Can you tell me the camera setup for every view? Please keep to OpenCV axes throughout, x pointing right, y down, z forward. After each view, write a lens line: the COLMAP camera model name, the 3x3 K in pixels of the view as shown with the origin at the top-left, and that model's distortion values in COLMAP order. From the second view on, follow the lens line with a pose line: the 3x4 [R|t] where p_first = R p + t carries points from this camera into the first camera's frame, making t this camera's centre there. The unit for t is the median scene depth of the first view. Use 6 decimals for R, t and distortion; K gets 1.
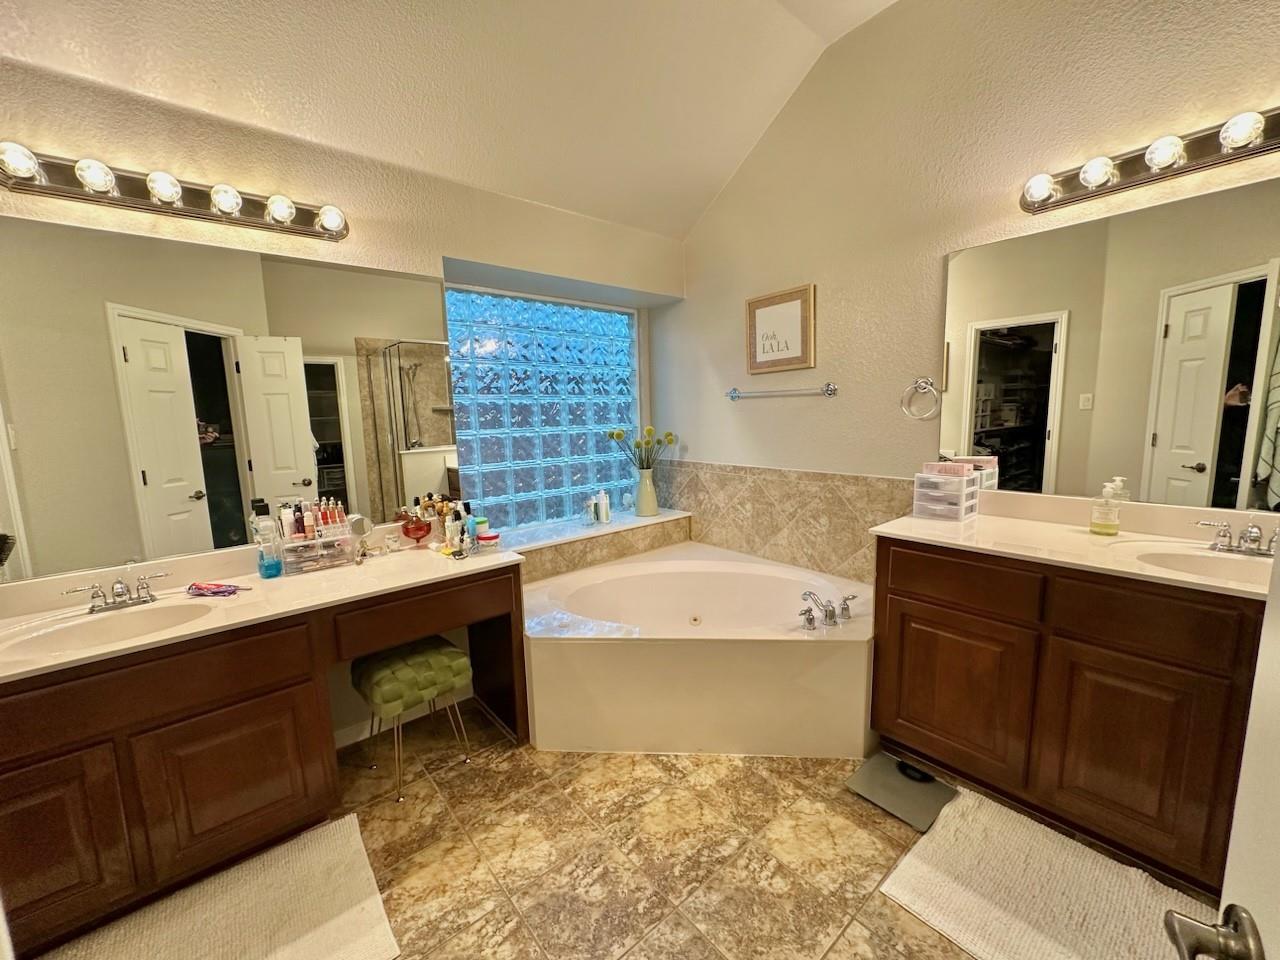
lens RADIAL K [[512.1, 0, 644.8], [0, 512.1, 479.2], [0, 0, 1]] dist [0.001192, 0.000191]
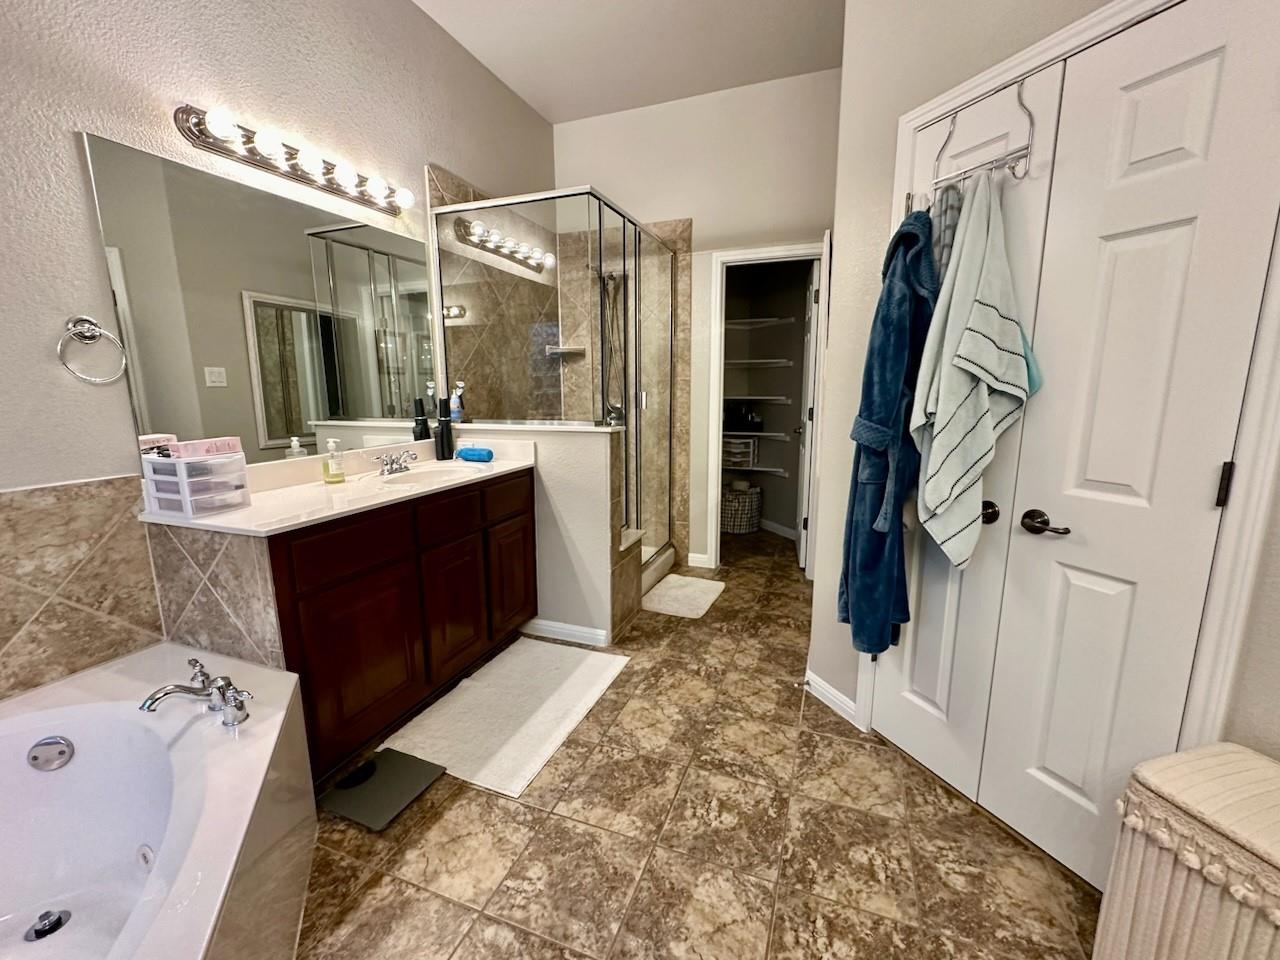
lens RADIAL K [[512.1, 0, 650.1], [0, 512.1, 476.2], [0, 0, 1]] dist [0.001192, 0.000191]
pose [[-0.471759, -0.124416, 0.872905, -0.544818], [0.133310, 0.968550, 0.210095, -0.070052], [-0.871592, 0.215481, -0.440336, 1.050015]]
